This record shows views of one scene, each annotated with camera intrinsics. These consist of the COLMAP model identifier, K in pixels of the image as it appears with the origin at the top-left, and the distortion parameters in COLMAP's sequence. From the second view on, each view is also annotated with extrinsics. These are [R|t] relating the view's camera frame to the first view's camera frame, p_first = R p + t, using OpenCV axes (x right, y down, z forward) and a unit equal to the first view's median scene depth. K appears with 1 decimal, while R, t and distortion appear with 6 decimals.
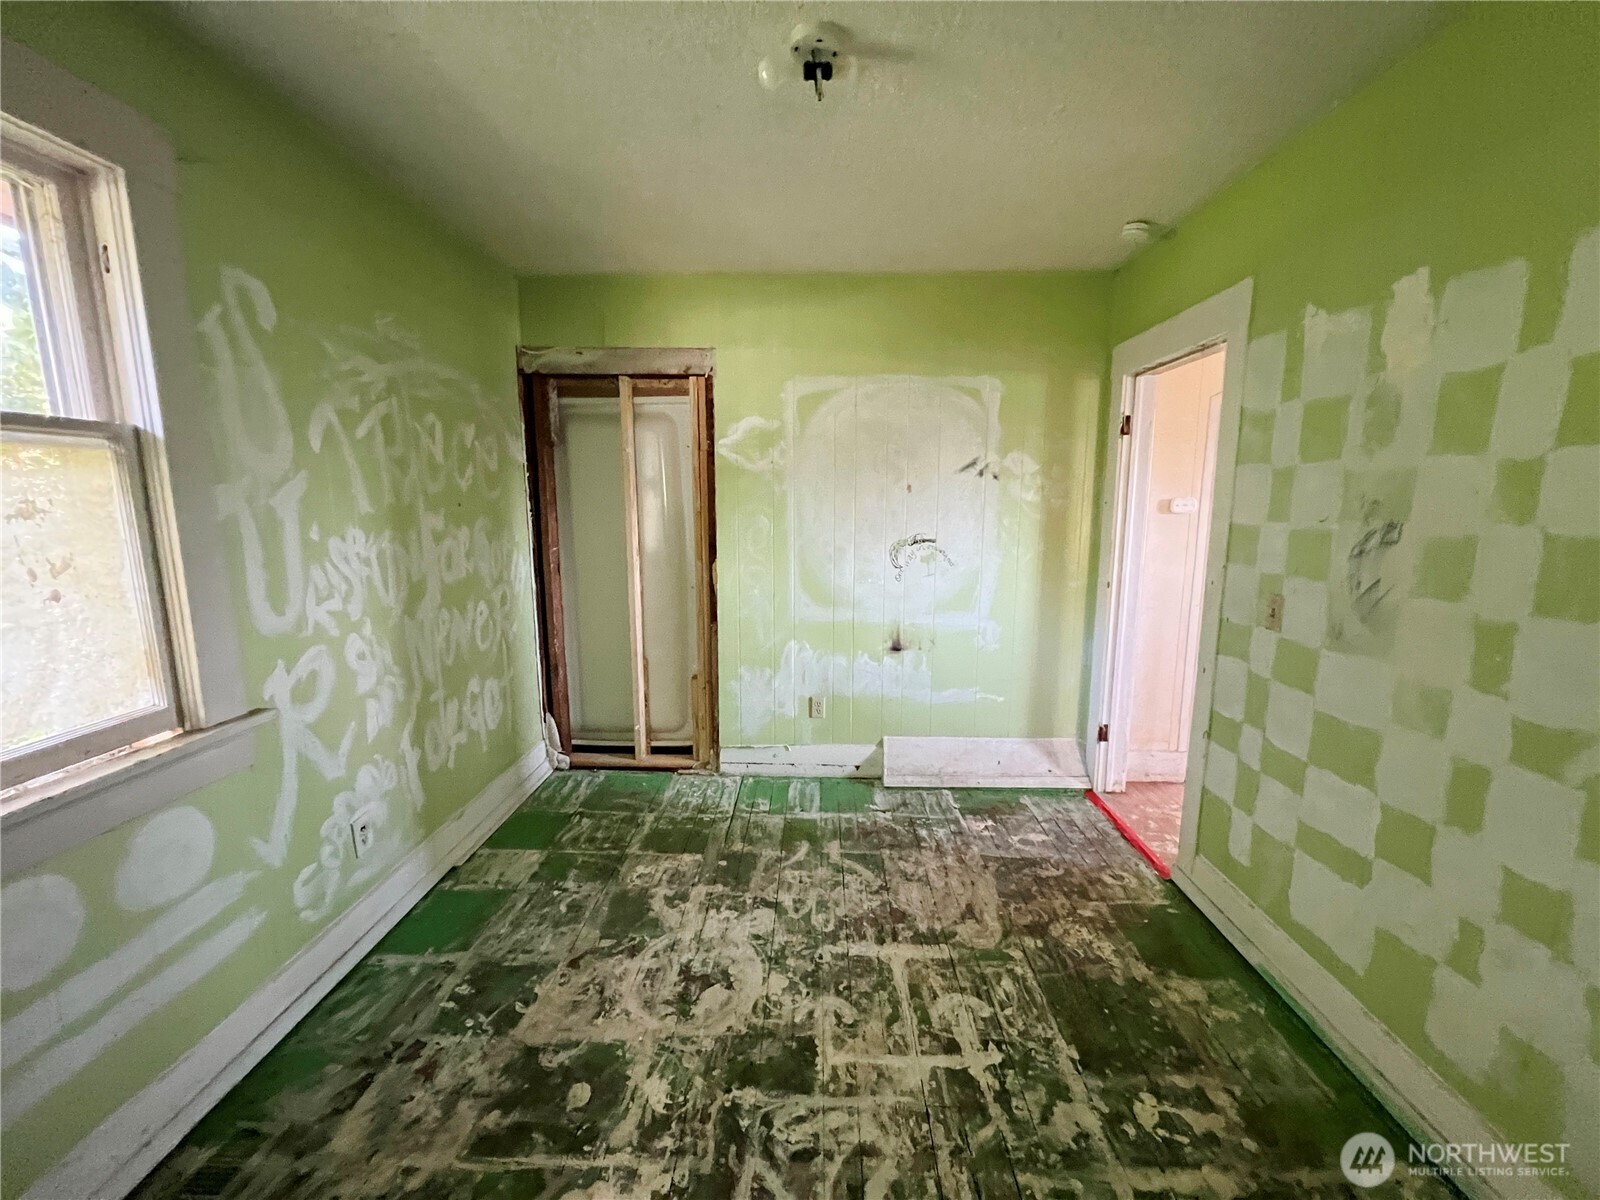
lens RADIAL K [[642.1, 0, 803.9], [0, 642.1, 602.2], [0, 0, 1]] dist [-0.002802, 0.000495]
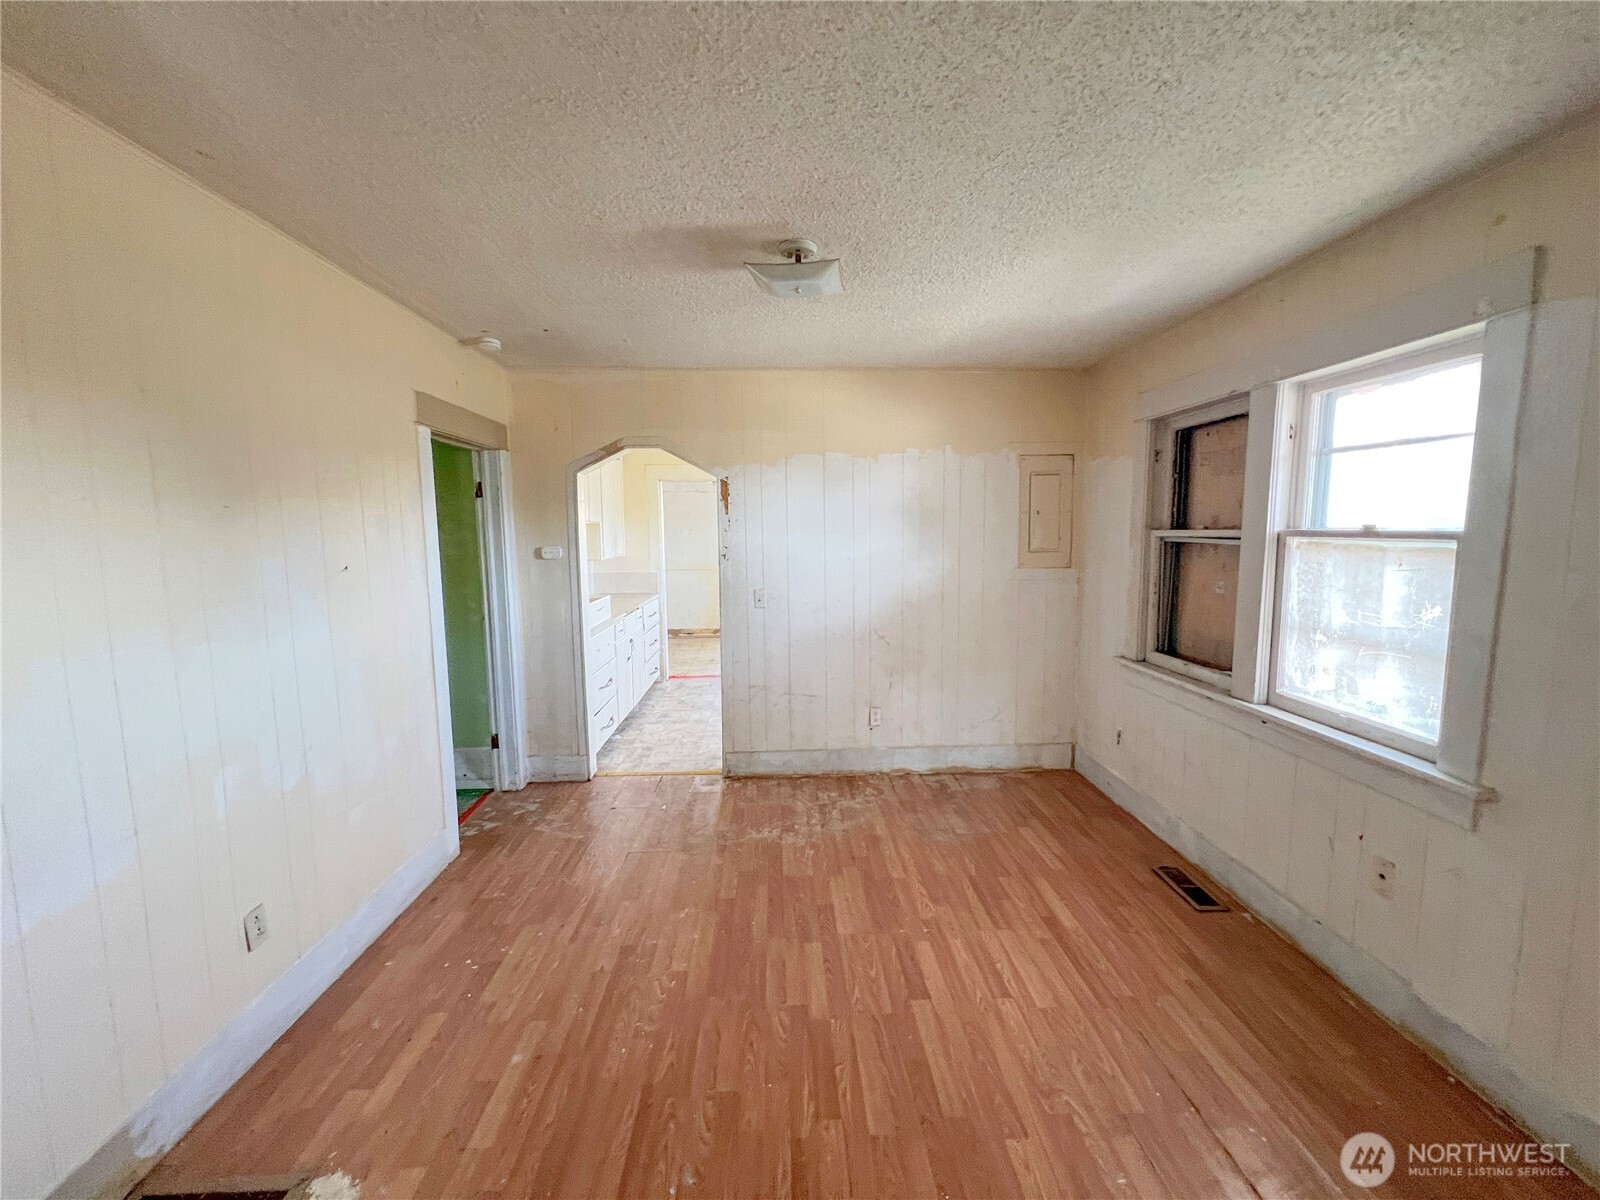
lens RADIAL K [[642.1, 0, 799.5], [0, 642.1, 594.8], [0, 0, 1]] dist [-0.002802, 0.000495]
pose [[0.998048, -0.014188, 0.060815, 1.546044], [0.017660, 0.998221, -0.056942, 0.014341], [-0.059899, 0.057905, 0.996524, -0.401020]]
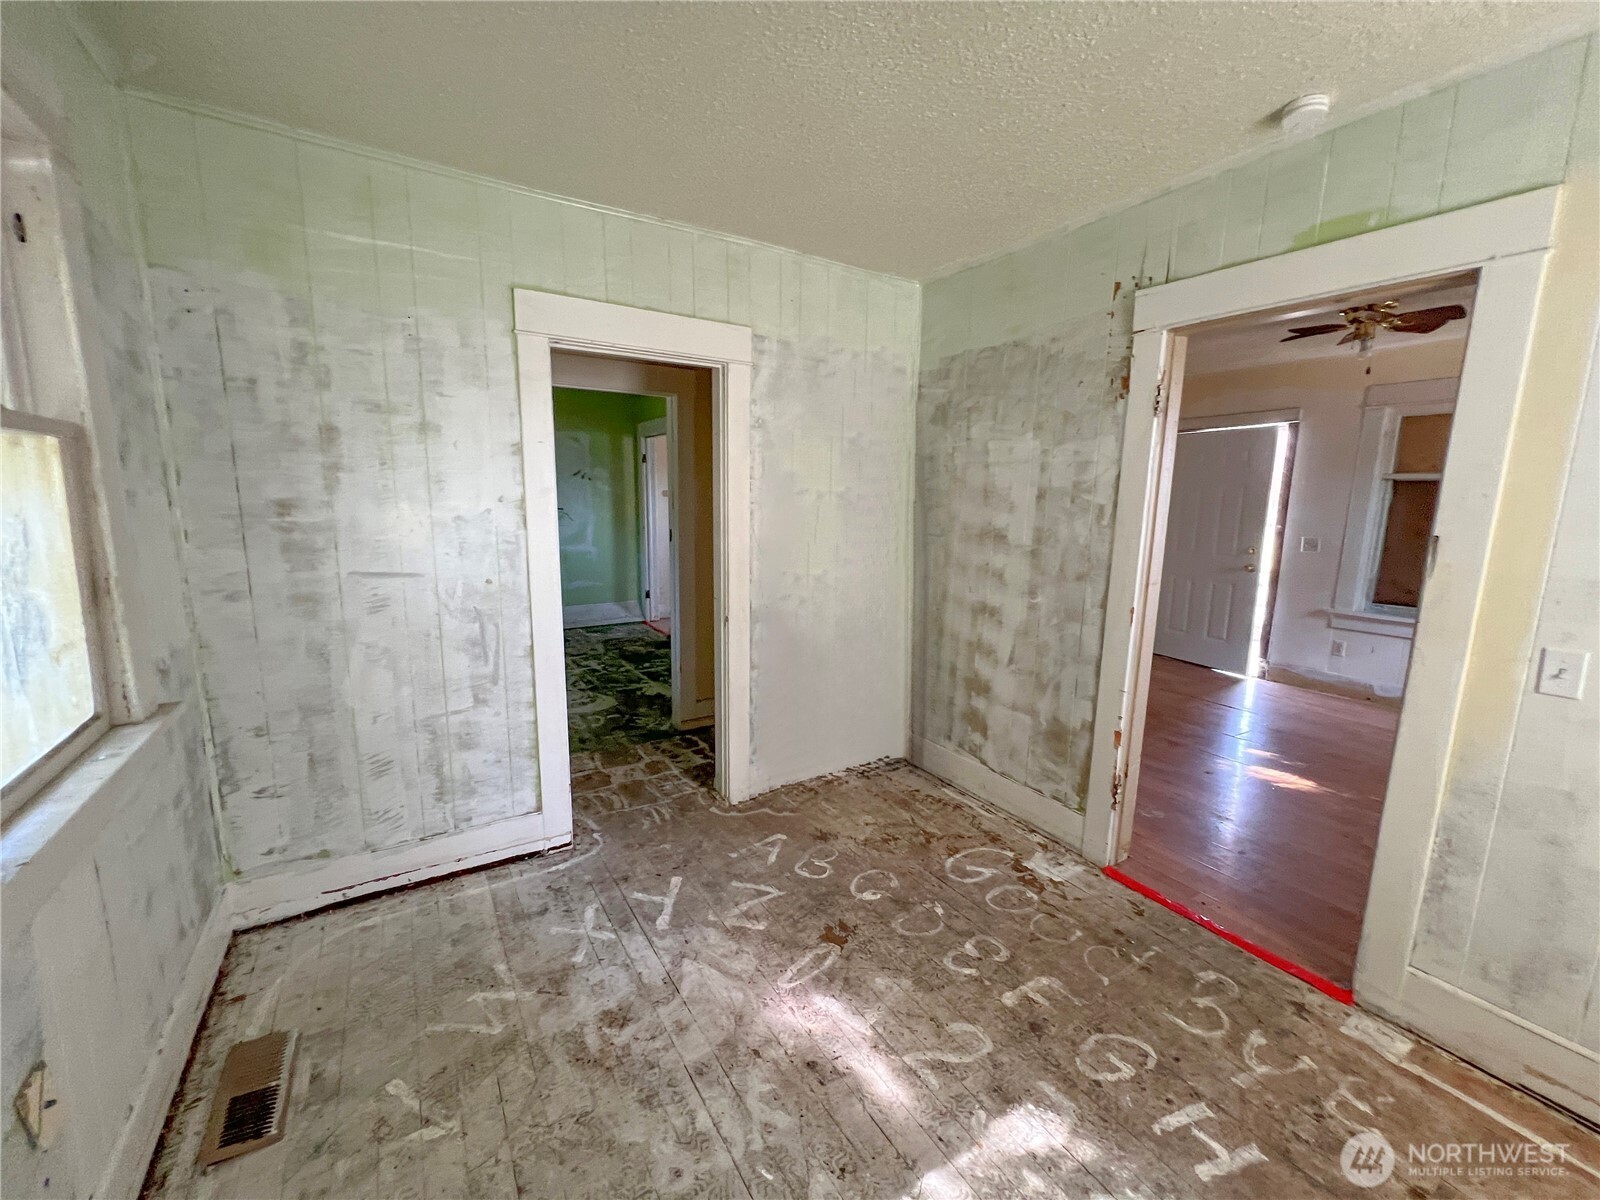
lens RADIAL K [[642.1, 0, 800.3], [0, 642.1, 599.5], [0, 0, 1]] dist [-0.002802, 0.000495]
pose [[0.833186, -0.076949, 0.547614, -0.511003], [0.071872, 0.996940, 0.030735, 0.304568], [-0.548303, 0.013750, 0.836167, -1.868411]]
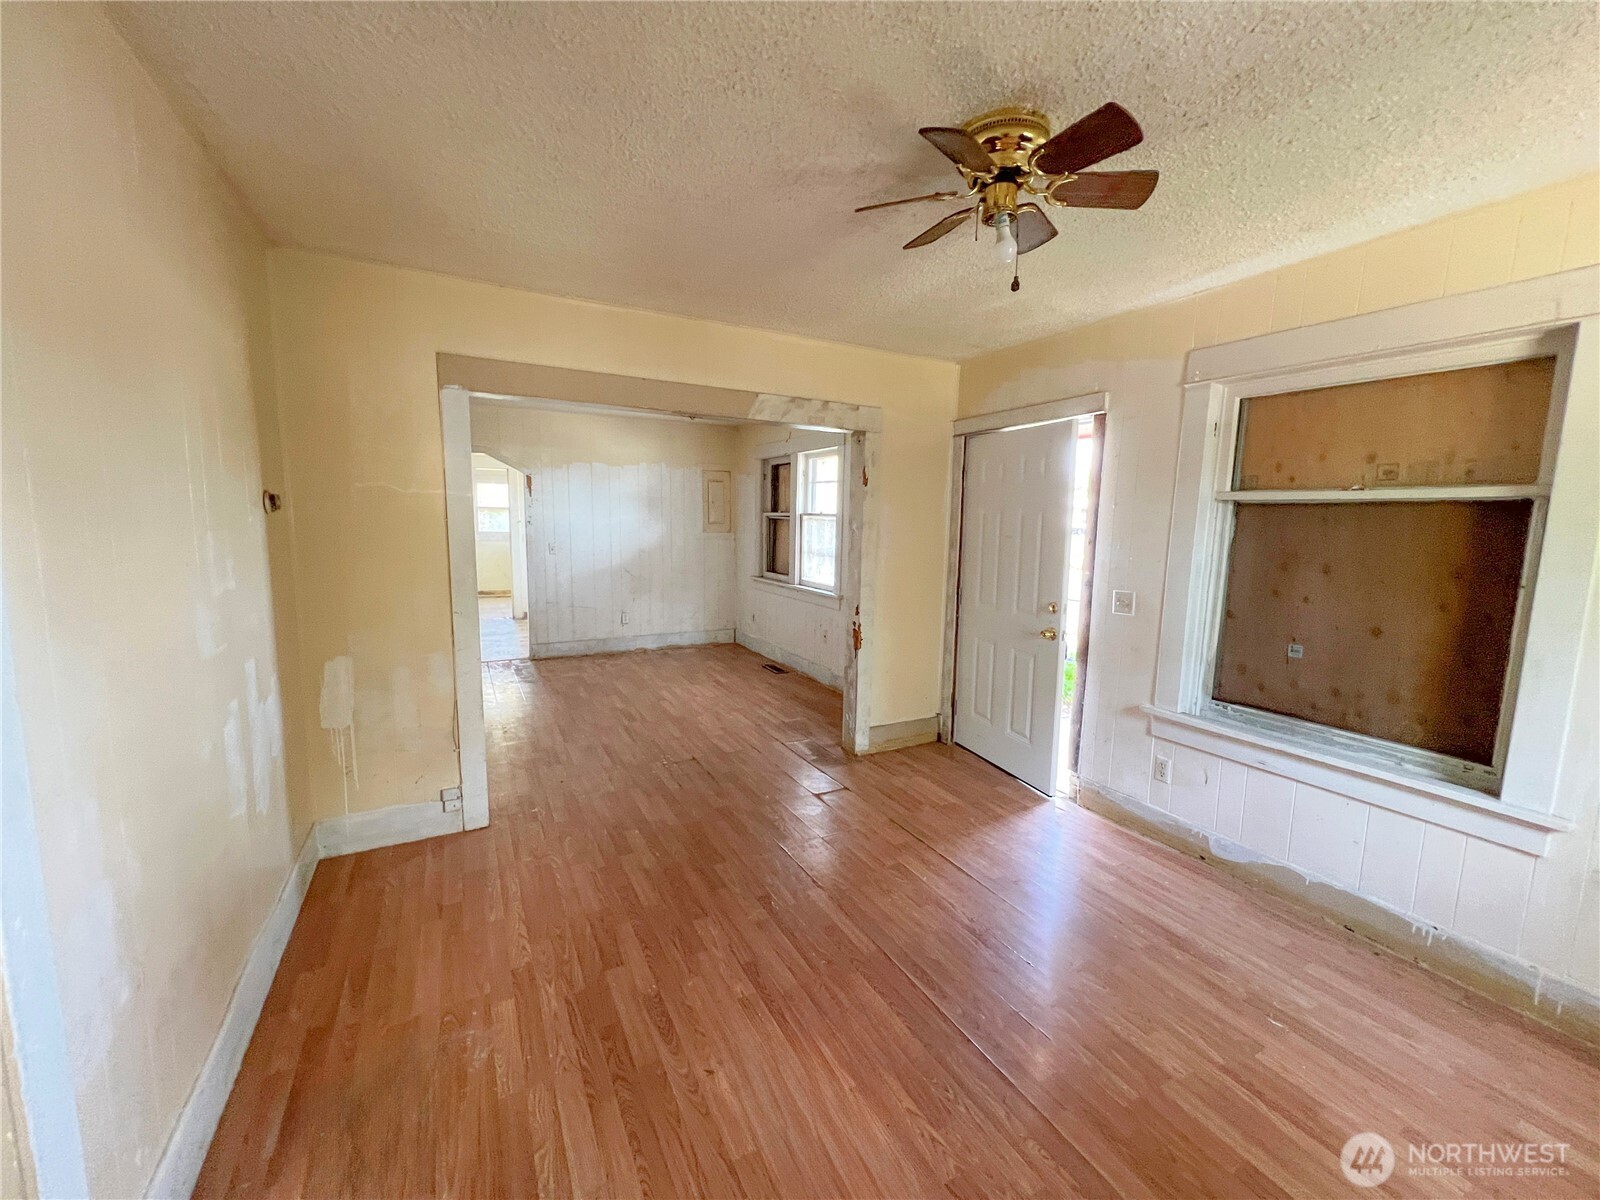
lens RADIAL K [[642.1, 0, 801.9], [0, 642.1, 600.0], [0, 0, 1]] dist [-0.002802, 0.000495]
pose [[0.868671, -0.048263, 0.493032, 1.026831], [0.059377, 0.998212, -0.006900, 0.269002], [-0.491818, 0.035269, 0.869984, -1.868674]]
